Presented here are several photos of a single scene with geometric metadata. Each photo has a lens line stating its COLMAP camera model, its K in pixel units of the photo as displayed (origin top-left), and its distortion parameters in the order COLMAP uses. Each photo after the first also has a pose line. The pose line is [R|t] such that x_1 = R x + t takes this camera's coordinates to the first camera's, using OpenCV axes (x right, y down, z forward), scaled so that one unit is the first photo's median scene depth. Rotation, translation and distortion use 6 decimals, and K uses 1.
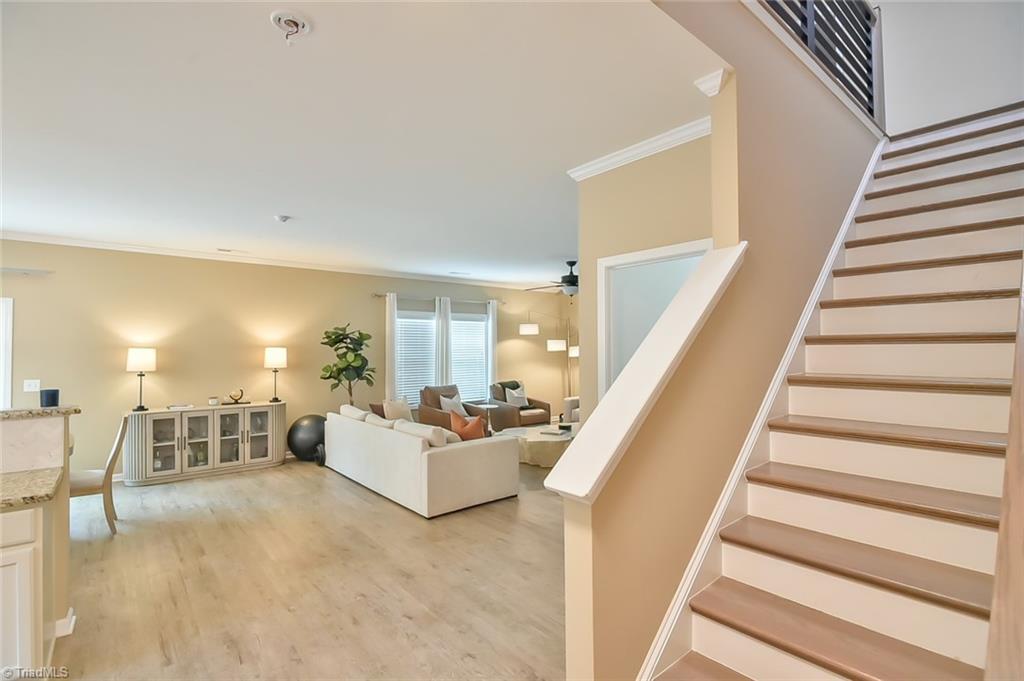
lens RADIAL K [[486.9, 0, 512.0], [0, 486.9, 340.5], [0, 0, 1]] dist [-0.011645, 0.000529]
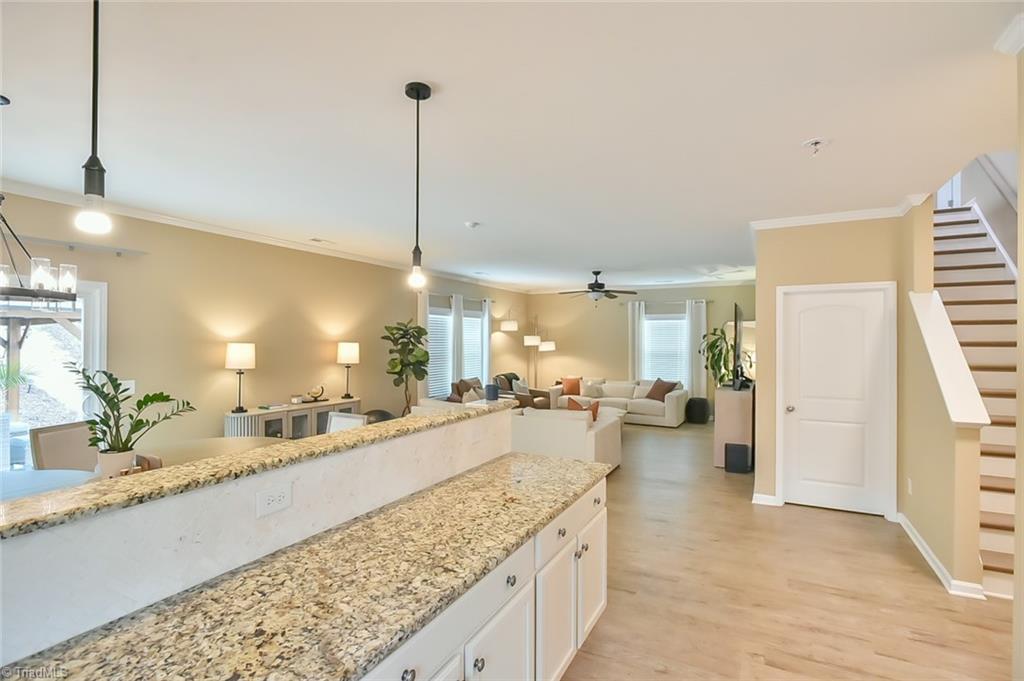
lens RADIAL K [[486.9, 0, 512.0], [0, 486.9, 340.5], [0, 0, 1]] dist [-0.011645, 0.000529]
pose [[0.924574, 0.007282, 0.380933, -0.636449], [-0.013146, 0.999832, 0.012797, -0.007219], [-0.380775, -0.016839, 0.924514, -0.028435]]
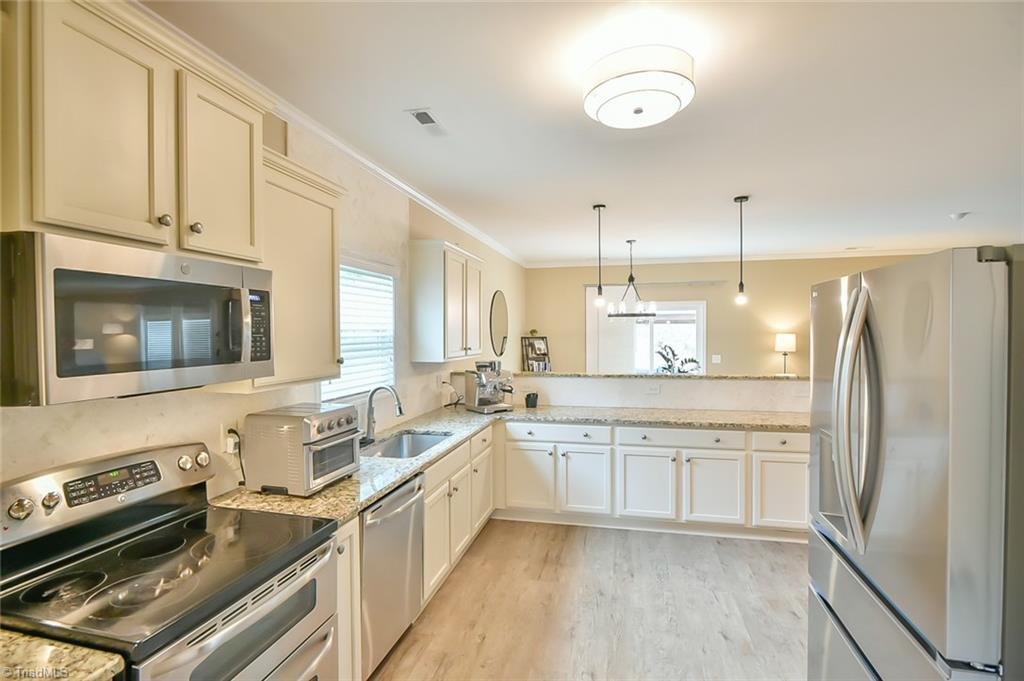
lens RADIAL K [[486.9, 0, 512.0], [0, 486.9, 340.5], [0, 0, 1]] dist [-0.011645, 0.000529]
pose [[0.605161, 0.011145, -0.796025, -0.171807], [0.018462, 0.999437, 0.028028, -0.015737], [0.795889, -0.031658, 0.604615, -0.367200]]
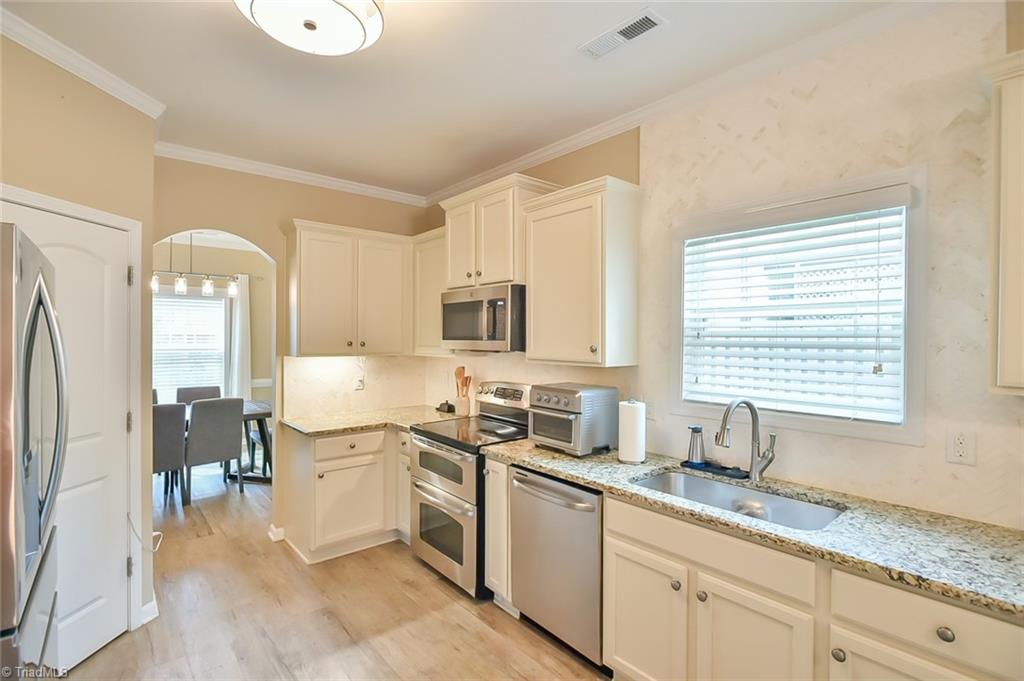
lens RADIAL K [[486.9, 0, 512.0], [0, 486.9, 340.5], [0, 0, 1]] dist [-0.011645, 0.000529]
pose [[-0.999986, -0.003043, -0.004384, -0.521365], [-0.003004, 0.999956, -0.008888, 0.007375], [0.004411, -0.008874, -0.999951, 0.209762]]
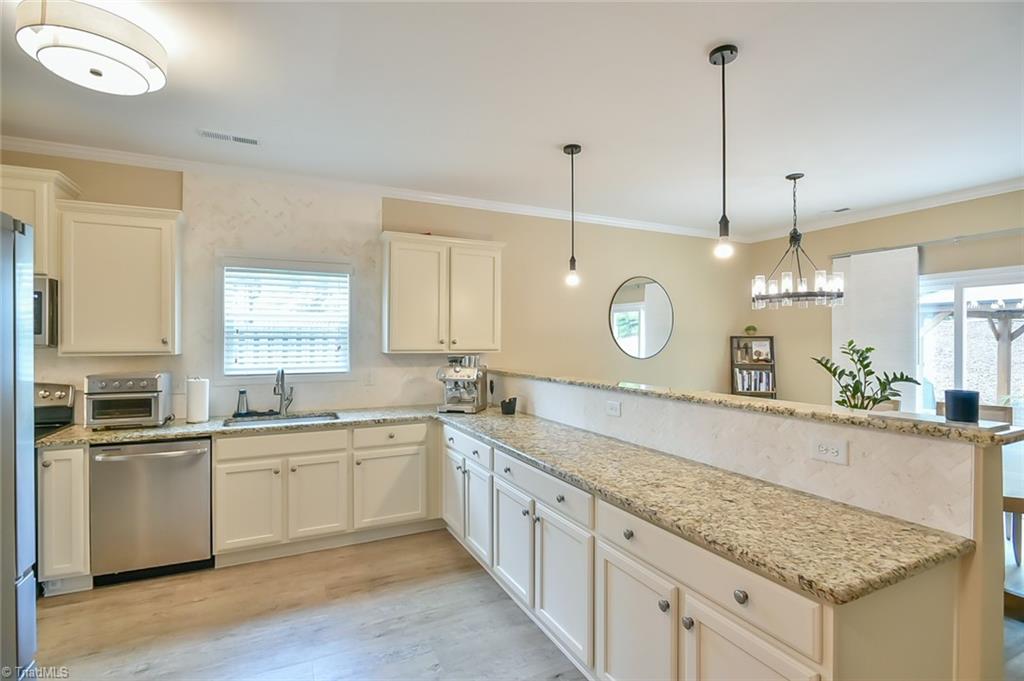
lens RADIAL K [[492.2, 0, 517.0], [0, 492.2, 339.3], [0, 0, 1]] dist [-0.011374, 0.000610]
pose [[-0.232463, -0.000235, -0.972605, -0.140509], [0.015813, 0.999867, -0.004021, 0.017698], [0.972477, -0.016314, -0.232428, 0.298971]]
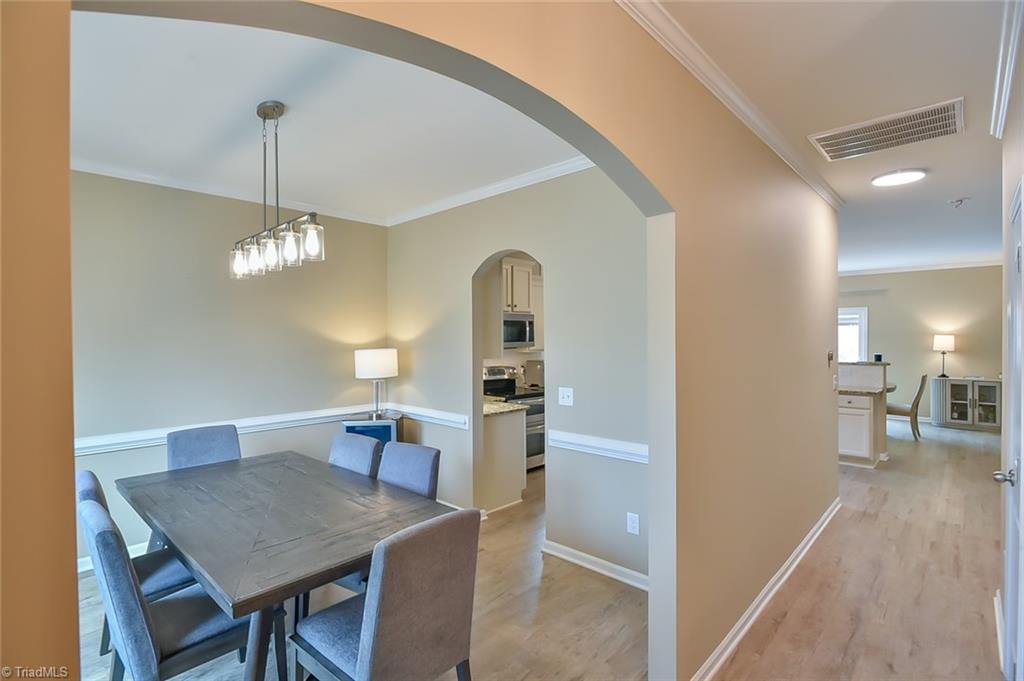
lens RADIAL K [[486.9, 0, 512.0], [0, 486.9, 340.5], [0, 0, 1]] dist [-0.011645, 0.000529]
pose [[0.121192, 0.012092, -0.992555, 0.526604], [0.020427, 0.999684, 0.014673, -0.015628], [0.992419, -0.022053, 0.120907, -0.476040]]
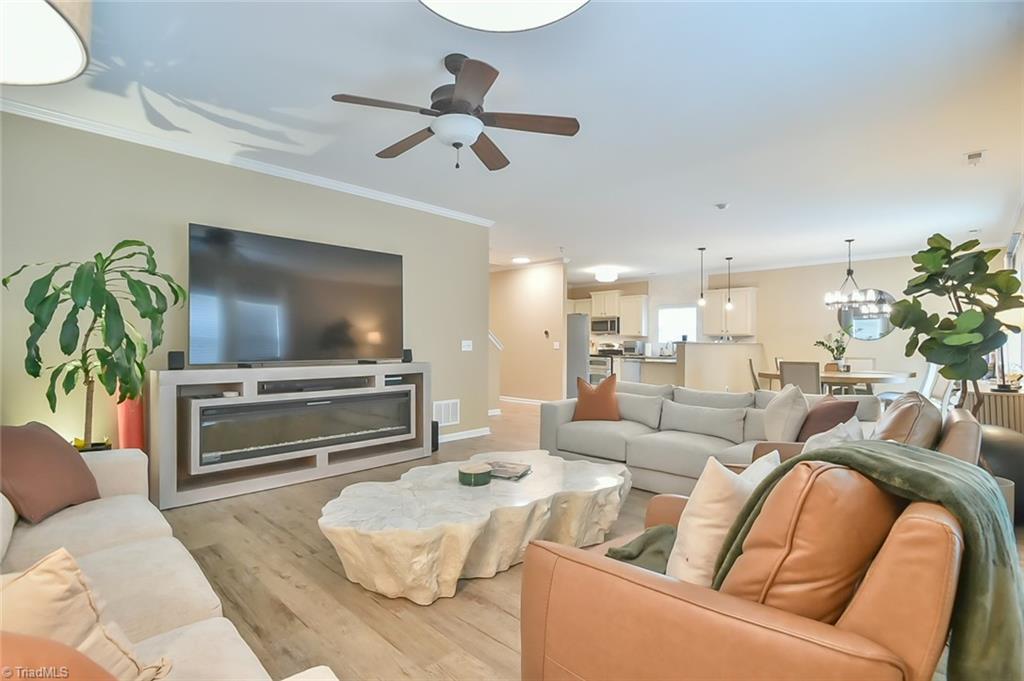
lens RADIAL K [[486.9, 0, 512.0], [0, 486.9, 340.5], [0, 0, 1]] dist [-0.011645, 0.000529]
pose [[-0.993595, -0.003725, -0.112941, 0.147254], [-0.001112, 0.999731, -0.023186, 0.092431], [0.112997, -0.022912, -0.993331, 1.691914]]
